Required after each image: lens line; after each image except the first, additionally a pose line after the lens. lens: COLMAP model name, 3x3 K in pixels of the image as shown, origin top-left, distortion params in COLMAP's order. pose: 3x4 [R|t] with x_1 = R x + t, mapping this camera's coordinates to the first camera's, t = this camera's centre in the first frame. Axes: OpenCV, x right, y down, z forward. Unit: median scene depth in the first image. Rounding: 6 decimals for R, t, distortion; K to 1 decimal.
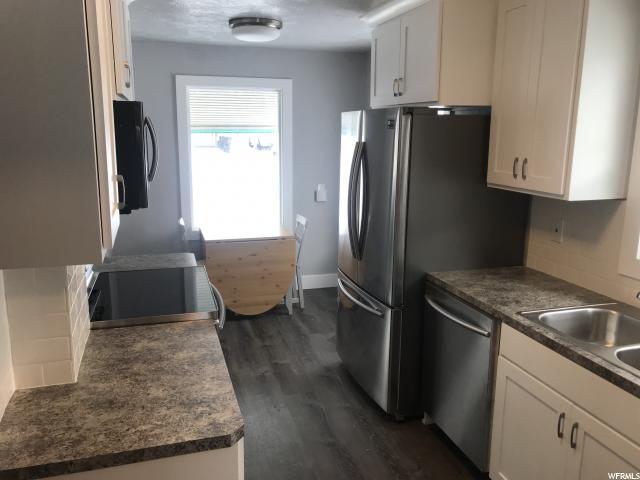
lens RADIAL K [[530.3, 0, 319.6], [0, 530.3, 240.9], [0, 0, 1]] dist [0.030389, -0.002952]
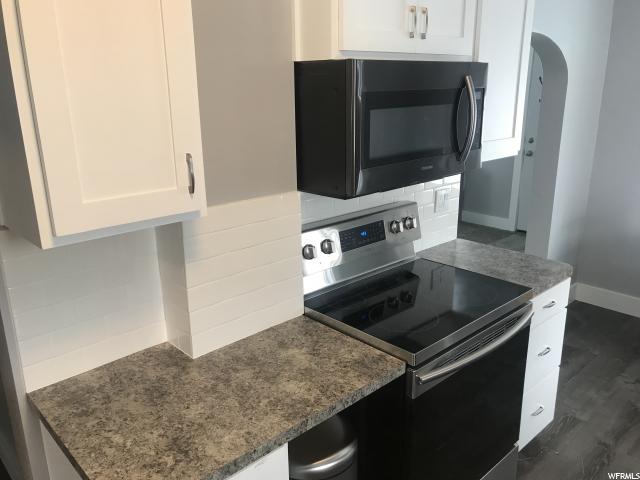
lens RADIAL K [[530.3, 0, 320.3], [0, 530.3, 241.1], [0, 0, 1]] dist [0.030389, -0.002952]
pose [[0.435032, 0.243227, -0.866942, 0.456602], [-0.169234, 0.967752, 0.186588, -0.173254], [0.884368, 0.065544, 0.462165, 0.766023]]
